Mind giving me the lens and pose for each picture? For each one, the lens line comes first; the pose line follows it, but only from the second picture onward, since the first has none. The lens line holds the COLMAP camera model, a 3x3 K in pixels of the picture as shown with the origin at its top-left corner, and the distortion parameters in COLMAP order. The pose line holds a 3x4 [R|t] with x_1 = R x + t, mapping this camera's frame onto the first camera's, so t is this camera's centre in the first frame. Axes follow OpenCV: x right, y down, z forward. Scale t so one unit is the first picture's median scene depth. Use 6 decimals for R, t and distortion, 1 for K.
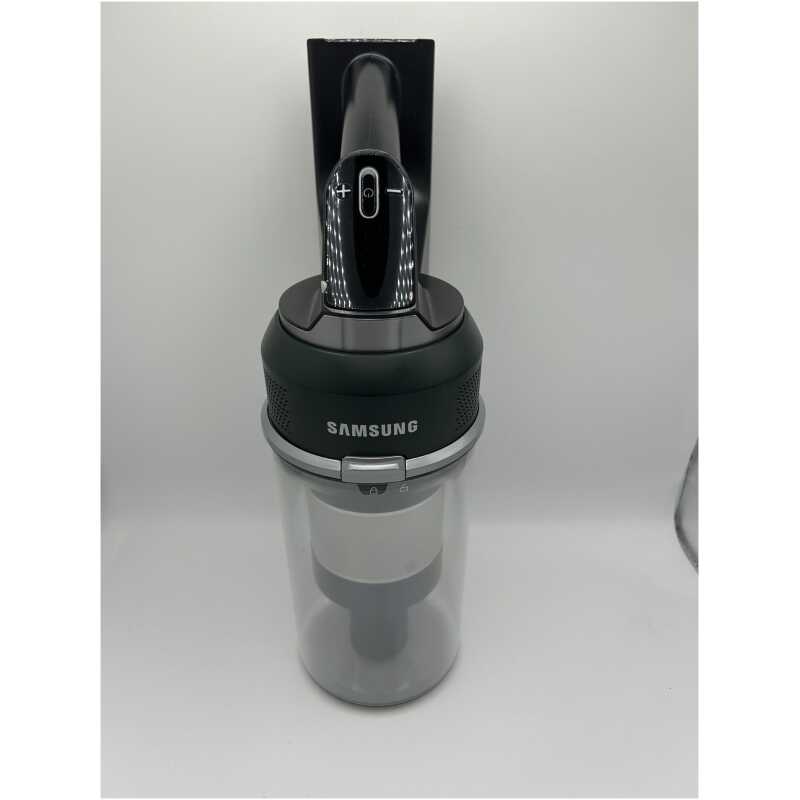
lens RADIAL K [[694.2, 0, 402.2], [0, 694.2, 400.0], [0, 0, 1]] dist [-0.006903, 0.016107]
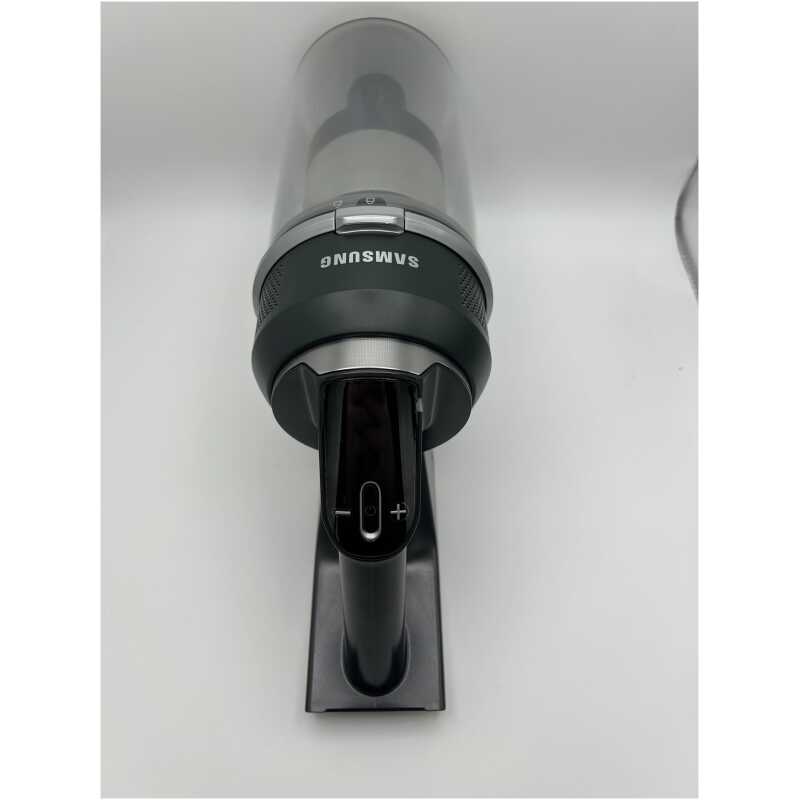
lens RADIAL K [[694.2, 0, 397.8], [0, 694.2, 400.0], [0, 0, 1]] dist [-0.006903, 0.016107]
pose [[0.999984, -0.000549, -0.005700, 0.000224], [0.000534, 0.999997, -0.002583, 0.409195], [0.005702, 0.002579, 0.999980, 0.000731]]
